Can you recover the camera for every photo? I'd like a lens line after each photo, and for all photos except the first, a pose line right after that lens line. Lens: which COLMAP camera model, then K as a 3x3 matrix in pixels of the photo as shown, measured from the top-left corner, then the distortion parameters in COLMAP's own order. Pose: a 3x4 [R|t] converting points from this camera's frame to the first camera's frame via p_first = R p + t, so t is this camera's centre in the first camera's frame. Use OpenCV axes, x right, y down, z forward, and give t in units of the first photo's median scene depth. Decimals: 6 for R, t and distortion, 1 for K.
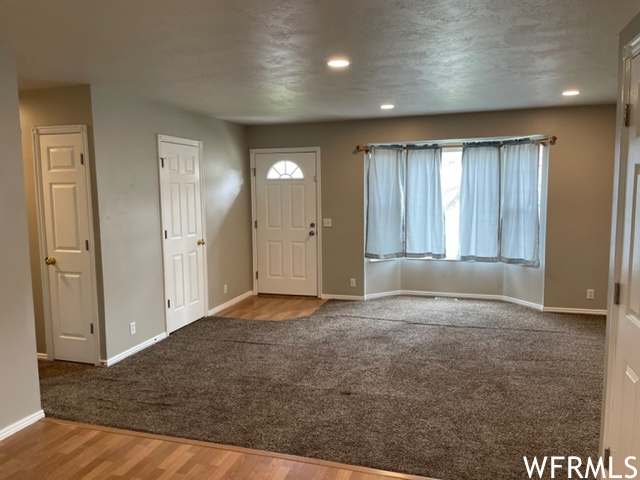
lens RADIAL K [[480.4, 0, 320.0], [0, 480.4, 240.0], [0, 0, 1]] dist [0.059543, 0.000477]
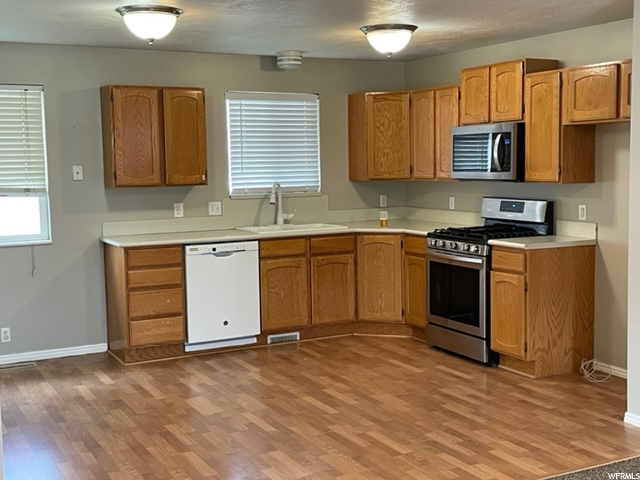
lens RADIAL K [[839.9, 0, 335.3], [0, 839.9, 239.7], [0, 0, 1]] dist [0.103976, -0.006555]
pose [[-0.699460, 0.087961, -0.709238, 0.833620], [-0.051607, 0.983590, 0.172882, -0.174586], [0.712806, 0.157525, -0.683442, 1.641094]]
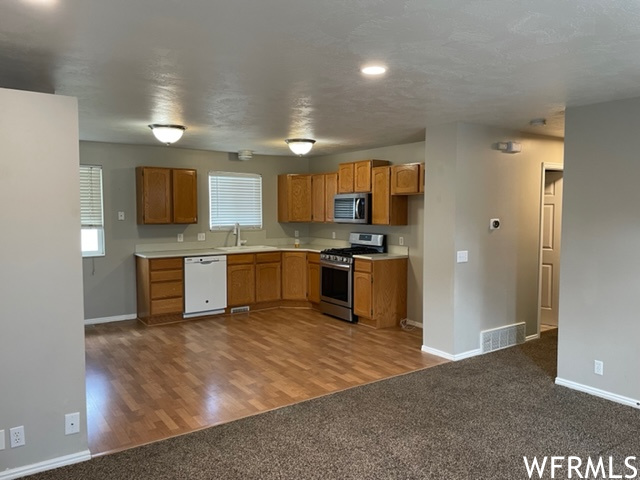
lens RADIAL K [[480.4, 0, 320.0], [0, 480.4, 240.0], [0, 0, 1]] dist [0.059543, 0.000477]
pose [[-0.620280, 0.057966, -0.782236, 0.910631], [-0.075966, 0.988138, 0.133462, -0.186201], [0.780694, 0.142207, -0.608518, 1.703140]]
